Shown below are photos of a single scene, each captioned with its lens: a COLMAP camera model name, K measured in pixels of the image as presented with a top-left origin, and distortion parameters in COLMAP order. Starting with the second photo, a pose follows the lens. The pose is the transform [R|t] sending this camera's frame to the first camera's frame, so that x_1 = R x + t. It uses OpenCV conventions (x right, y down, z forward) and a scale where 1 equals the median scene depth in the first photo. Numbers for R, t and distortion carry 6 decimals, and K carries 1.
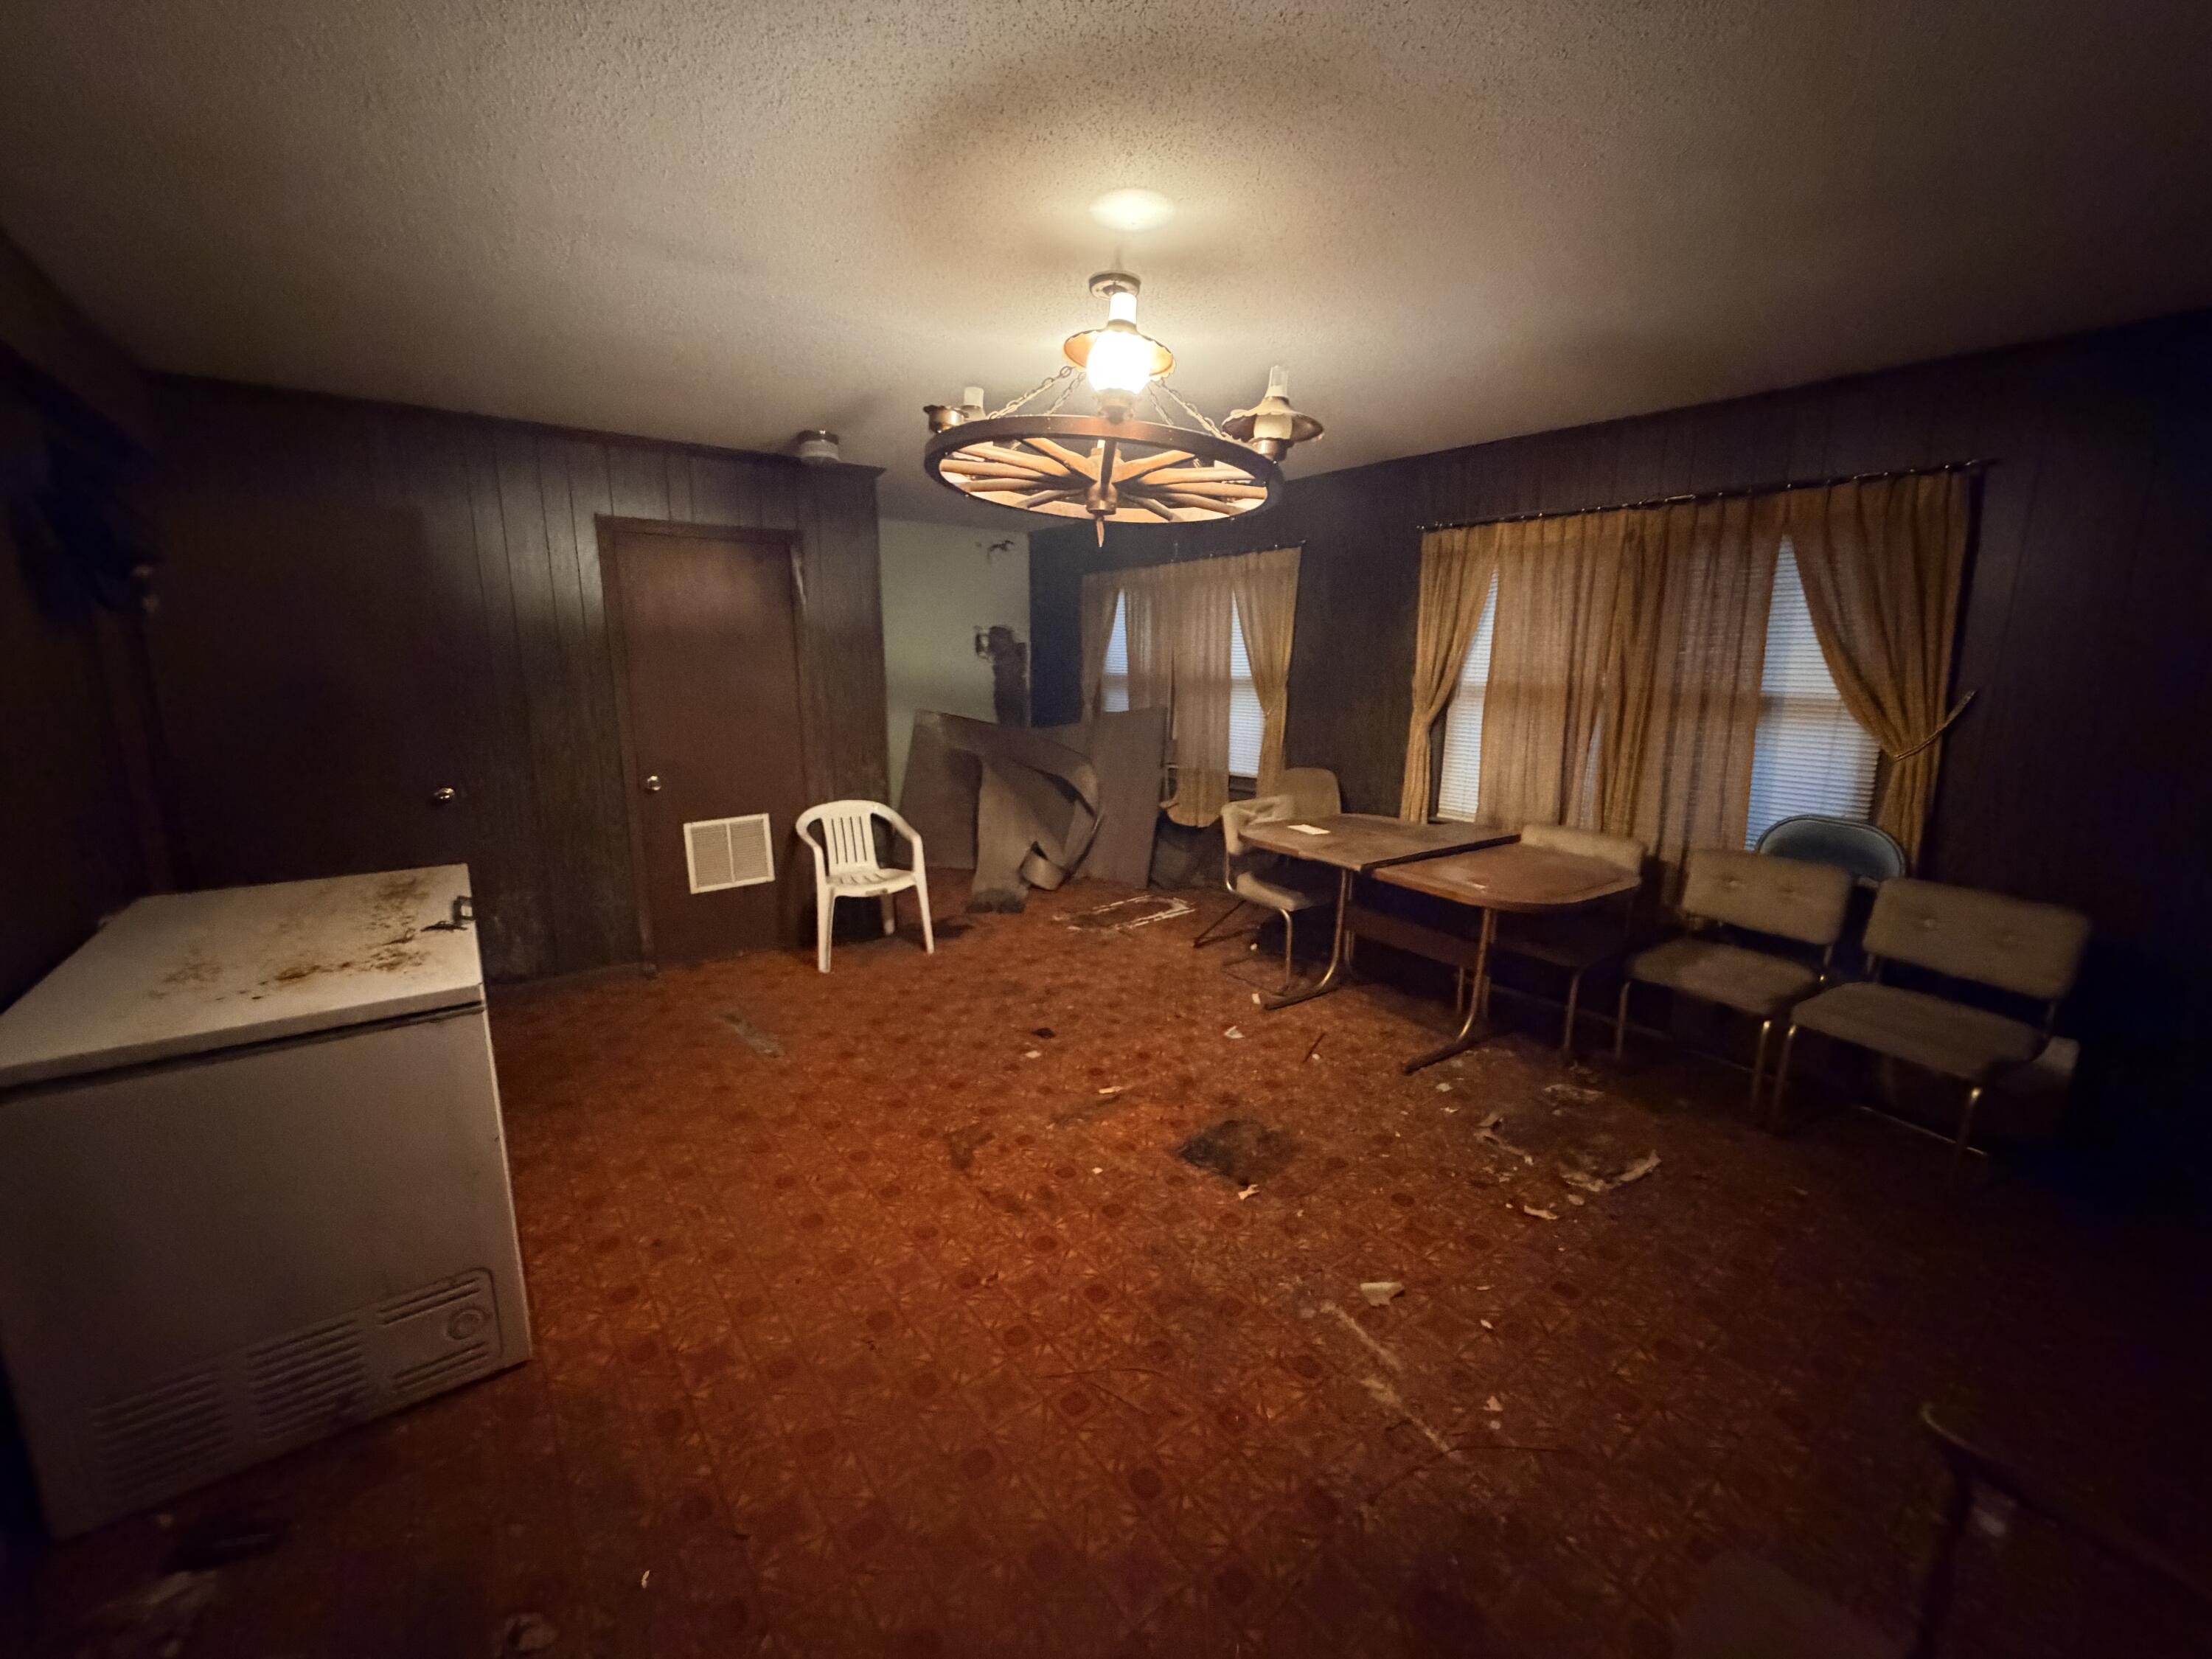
lens RADIAL K [[878.6, 0, 1101.5], [0, 878.6, 826.3], [0, 0, 1]] dist [0.001647, -0.000060]
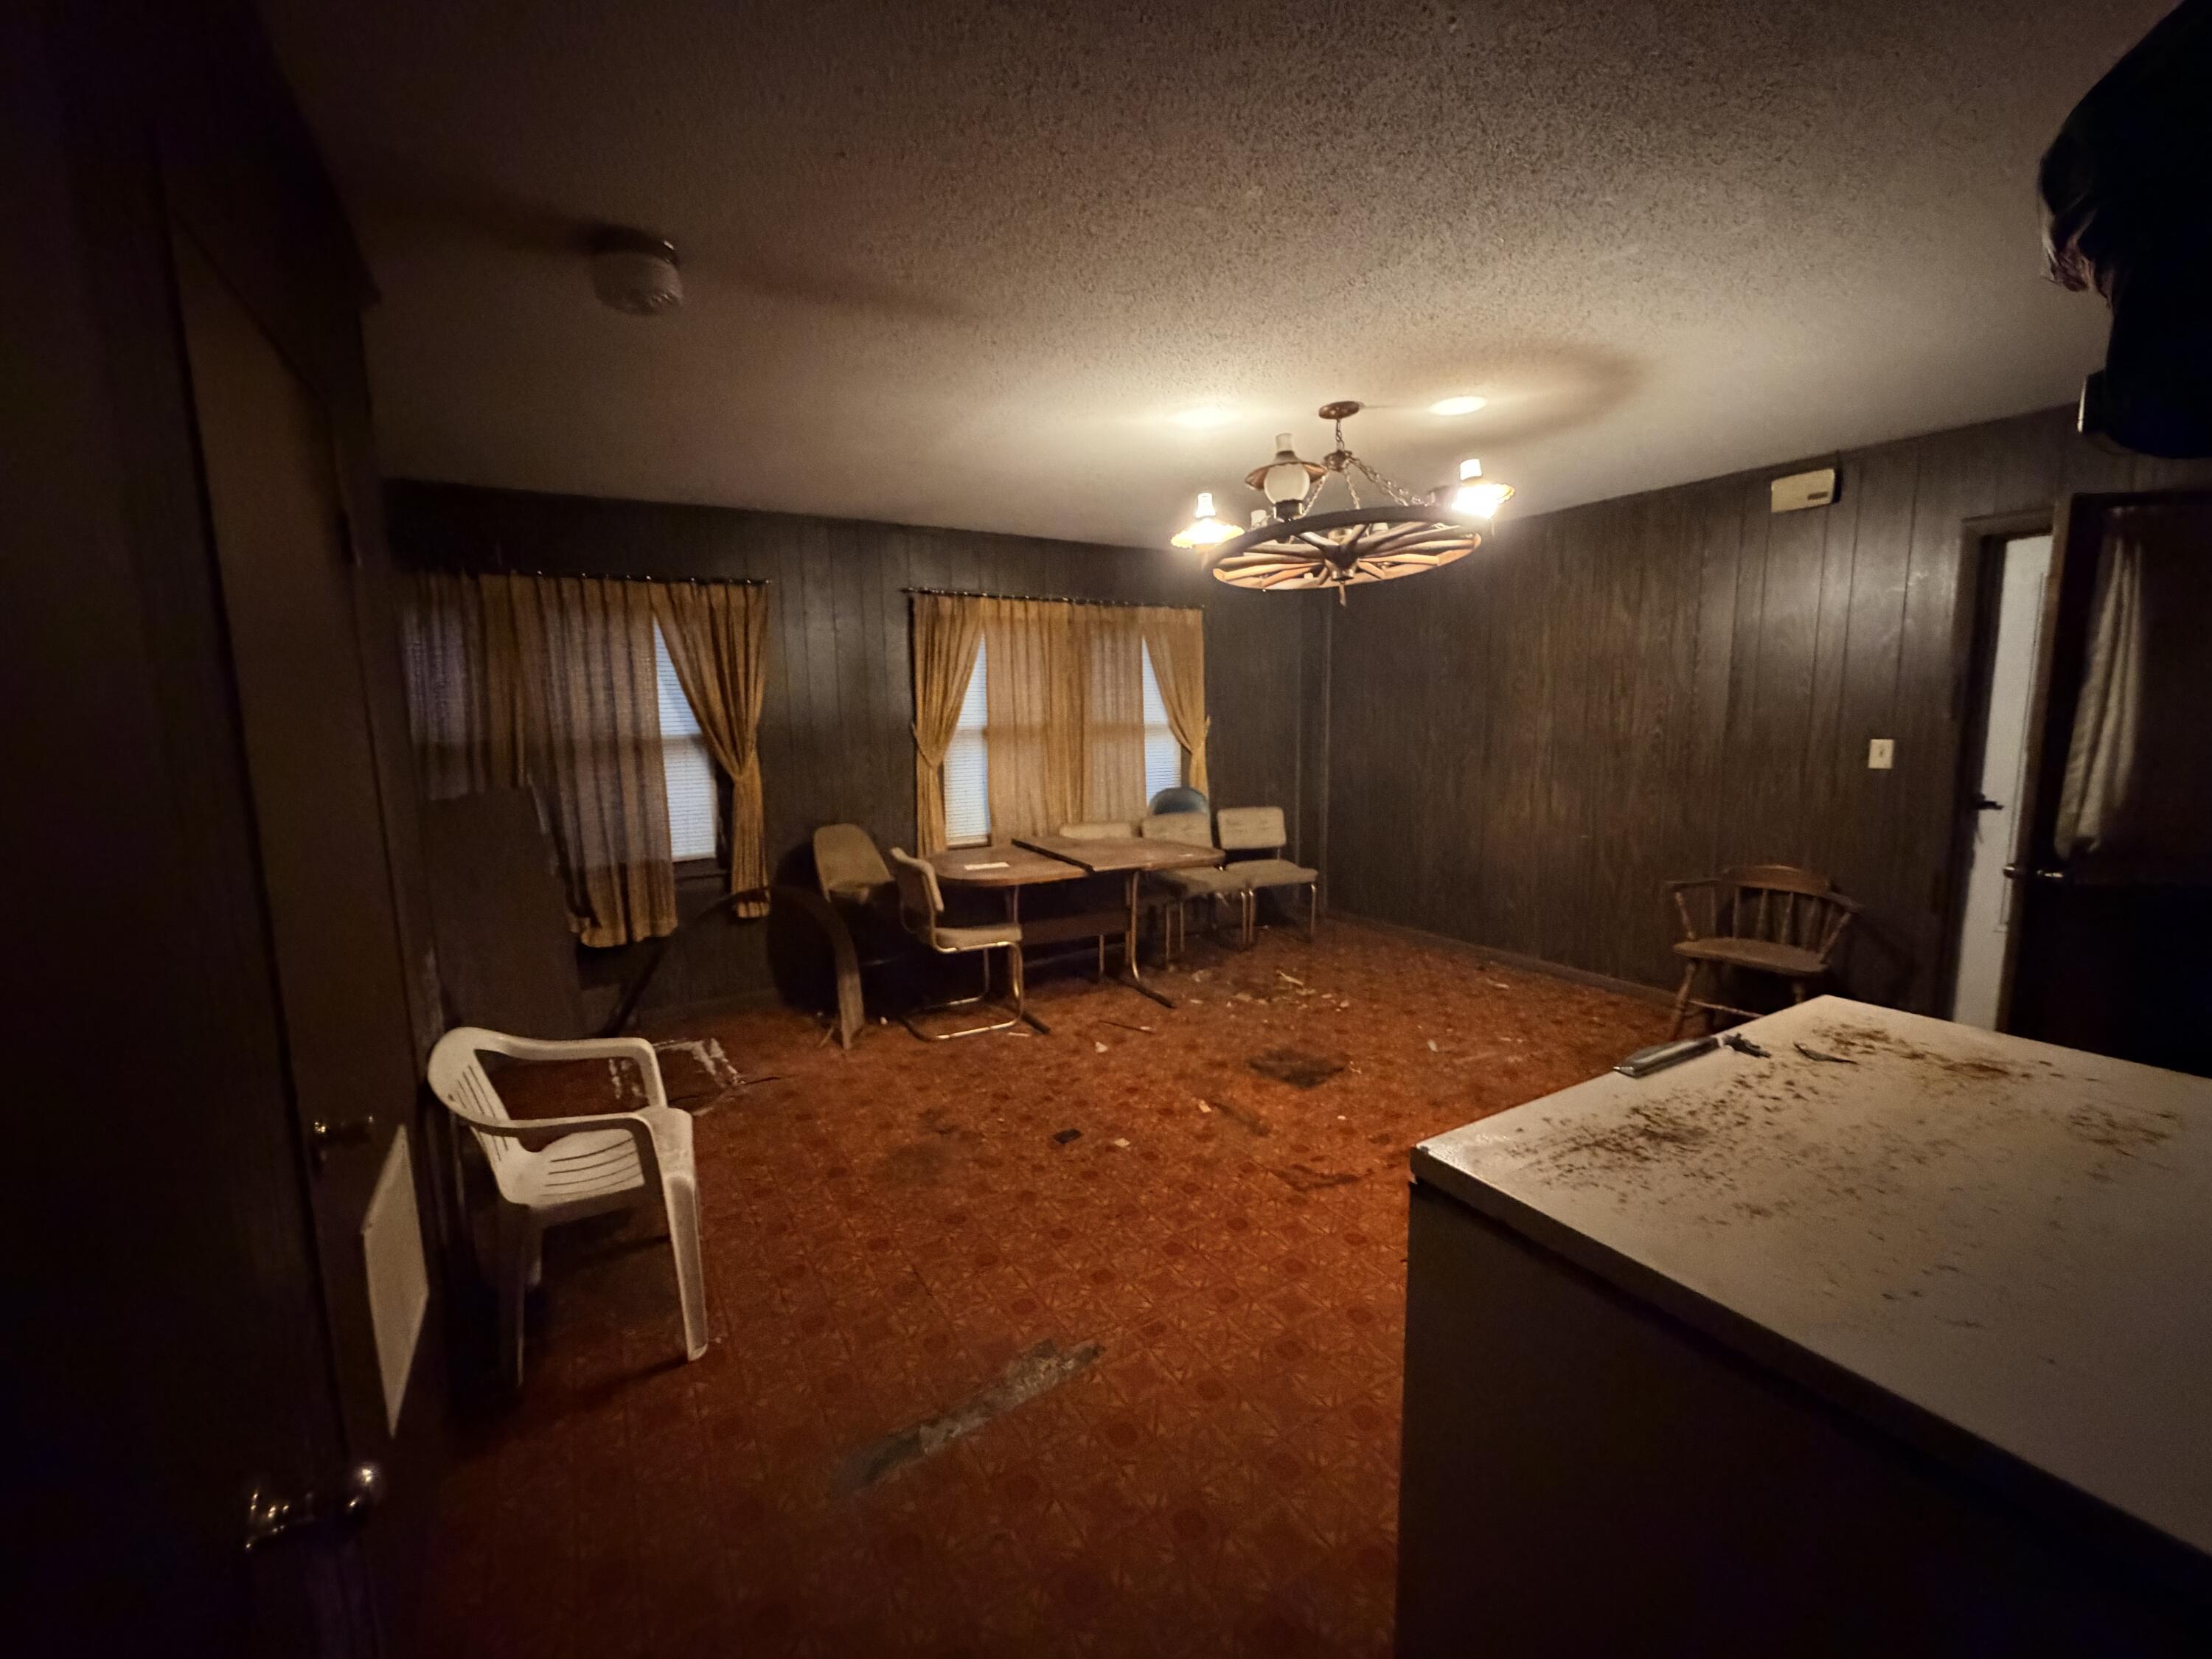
lens RADIAL K [[878.6, 0, 1099.2], [0, 878.6, 824.0], [0, 0, 1]] dist [0.001647, -0.000060]
pose [[0.112712, -0.132492, 0.984755, -0.978950], [0.209820, 0.971895, 0.106746, -0.162348], [-0.971222, 0.194590, 0.137344, 0.904414]]
